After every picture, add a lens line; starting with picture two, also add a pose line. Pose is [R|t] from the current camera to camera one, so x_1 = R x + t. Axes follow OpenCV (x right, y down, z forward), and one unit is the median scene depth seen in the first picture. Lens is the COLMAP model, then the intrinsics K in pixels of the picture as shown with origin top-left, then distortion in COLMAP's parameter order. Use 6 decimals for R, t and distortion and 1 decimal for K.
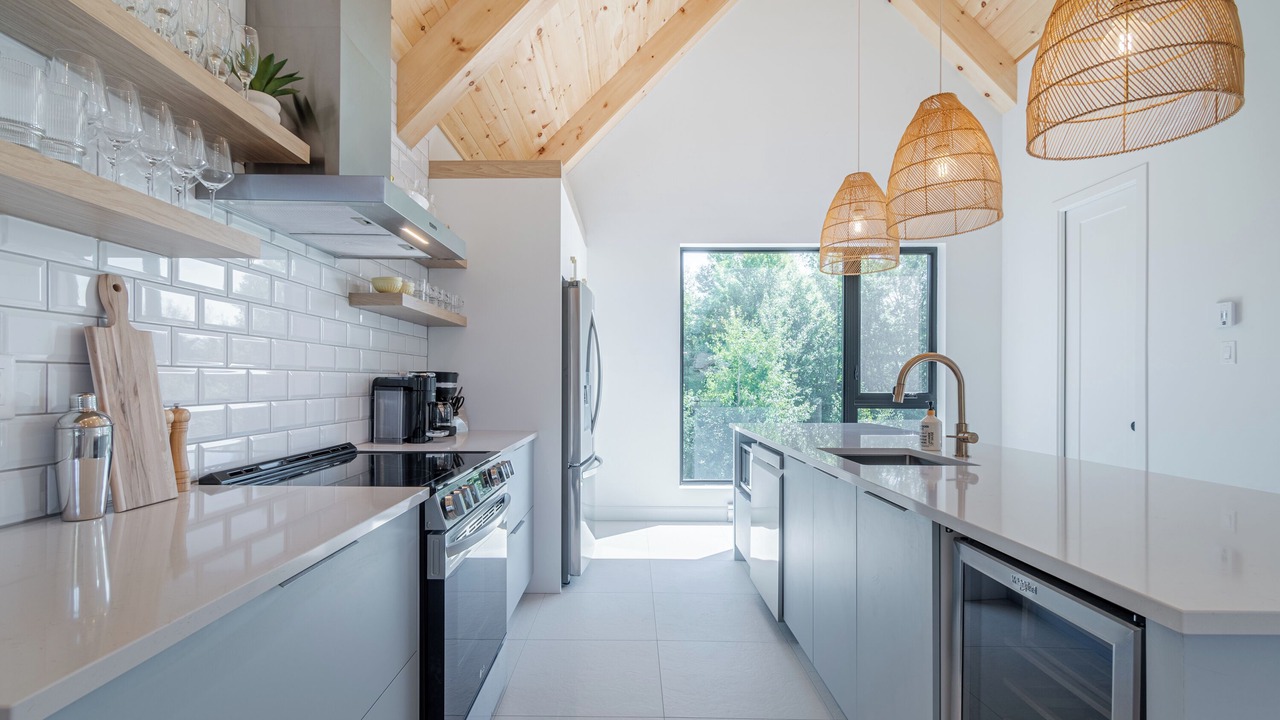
lens RADIAL K [[569.4, 0, 622.6], [0, 569.4, 380.7], [0, 0, 1]] dist [0.012056, -0.003442]
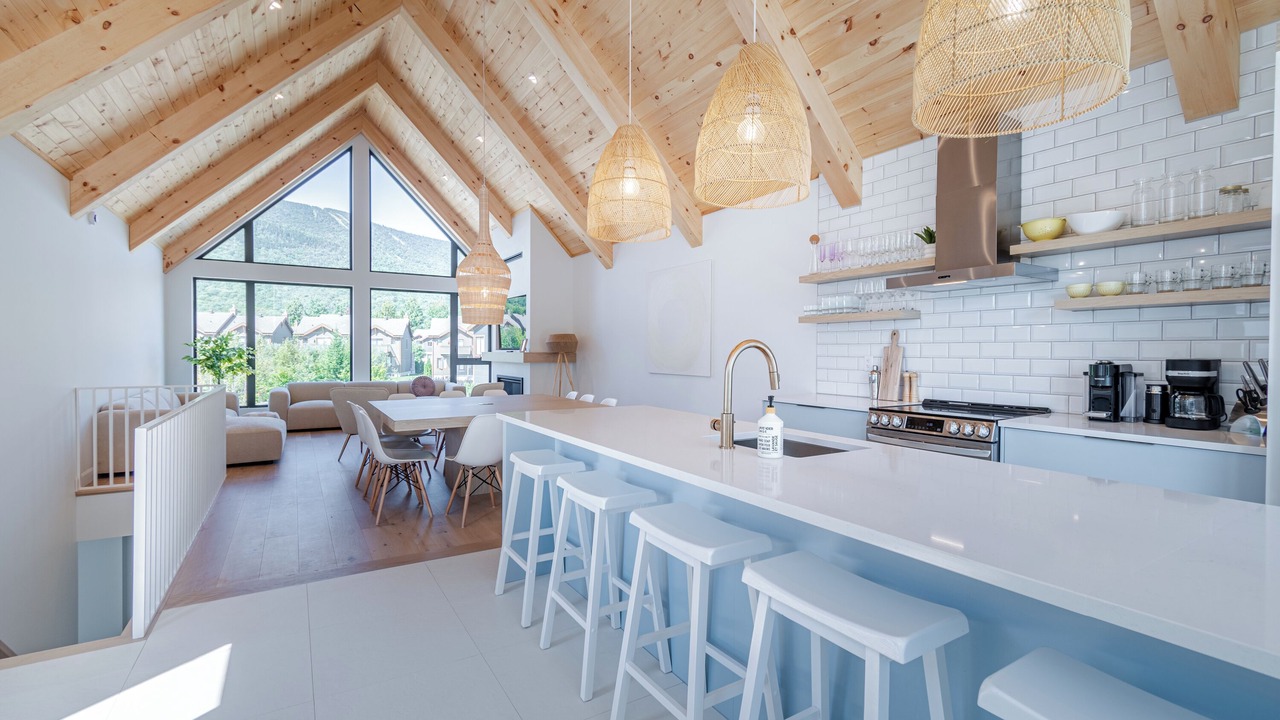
lens RADIAL K [[569.4, 0, 614.3], [0, 569.4, 363.4], [0, 0, 1]] dist [0.012056, -0.003442]
pose [[-0.860473, 0.010747, -0.509383, 0.836928], [-0.000167, 0.999772, 0.021376, -0.024956], [0.509496, 0.018478, -0.860275, 1.160757]]
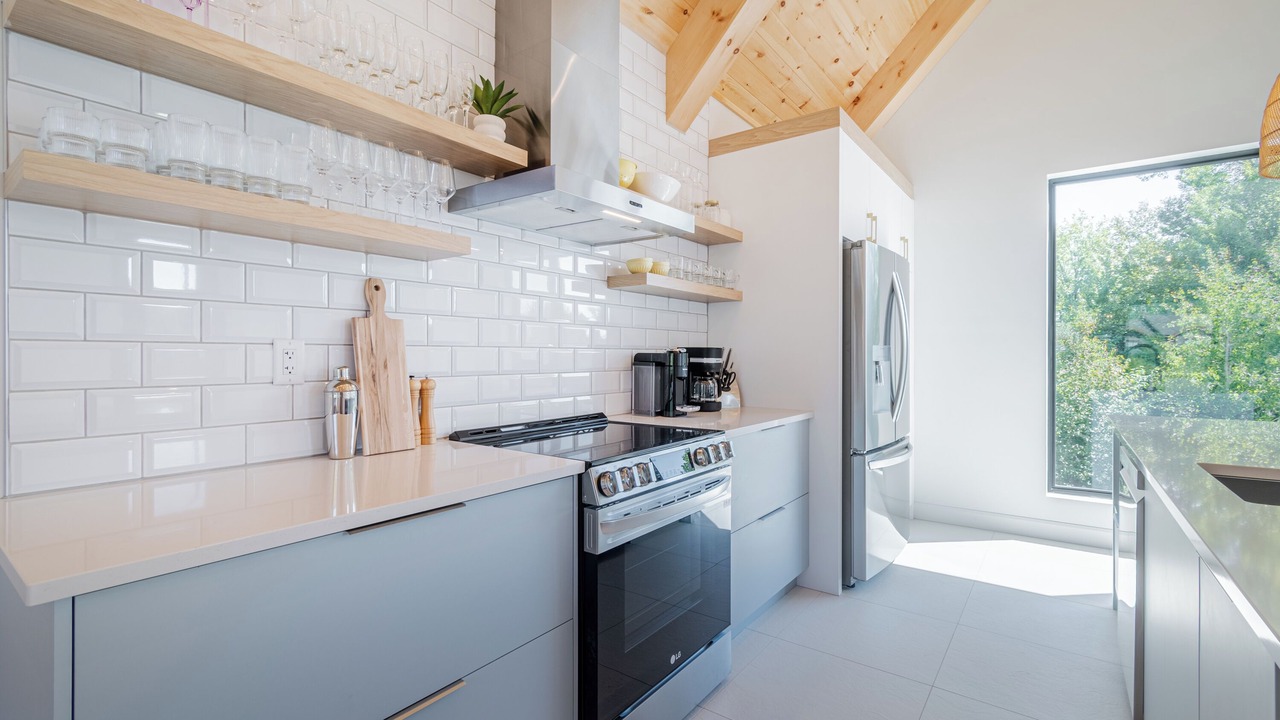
lens RADIAL K [[569.4, 0, 650.6], [0, 569.4, 355.0], [0, 0, 1]] dist [0.012056, -0.003442]
pose [[0.821616, -0.001698, -0.570039, 0.155009], [0.001761, 0.999998, -0.000441, -0.001417], [0.570039, -0.000642, 0.821617, 0.105010]]
